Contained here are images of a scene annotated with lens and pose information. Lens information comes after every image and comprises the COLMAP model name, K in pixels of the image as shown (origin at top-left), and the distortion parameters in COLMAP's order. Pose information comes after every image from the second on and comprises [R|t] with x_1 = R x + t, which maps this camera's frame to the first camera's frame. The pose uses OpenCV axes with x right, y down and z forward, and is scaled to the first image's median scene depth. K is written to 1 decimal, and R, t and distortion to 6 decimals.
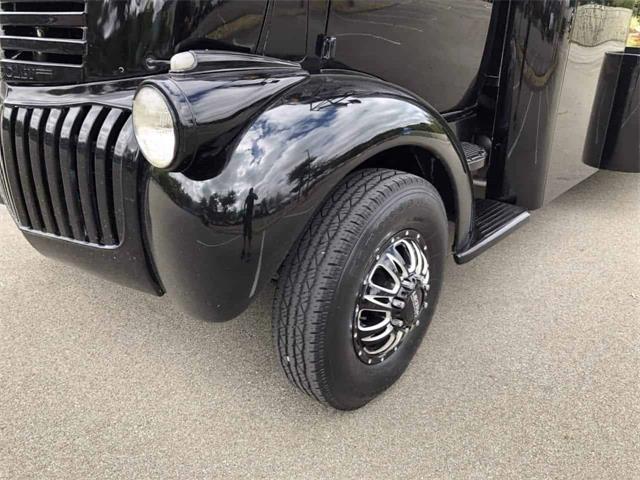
lens RADIAL K [[552.6, 0, 320.0], [0, 552.6, 240.0], [0, 0, 1]] dist [0.006098, -0.004861]
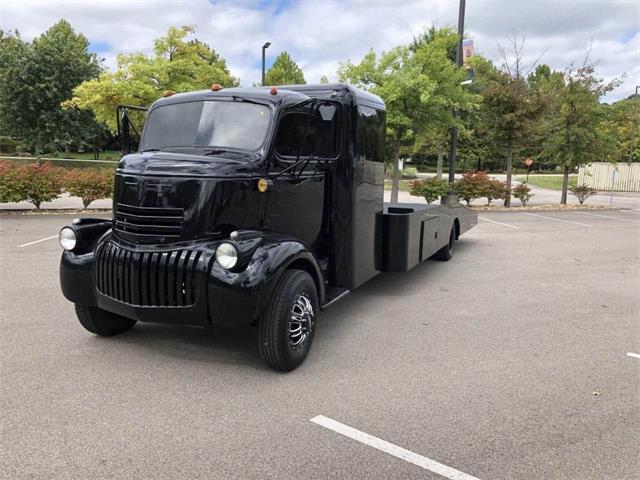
lens RADIAL K [[552.6, 0, 320.0], [0, 552.6, 240.0], [0, 0, 1]] dist [0.006098, -0.004861]
pose [[0.952483, -0.045731, 0.301140, -0.530433], [0.118004, 0.966857, -0.226411, 0.338640], [-0.280805, 0.251188, 0.926311, -1.453453]]
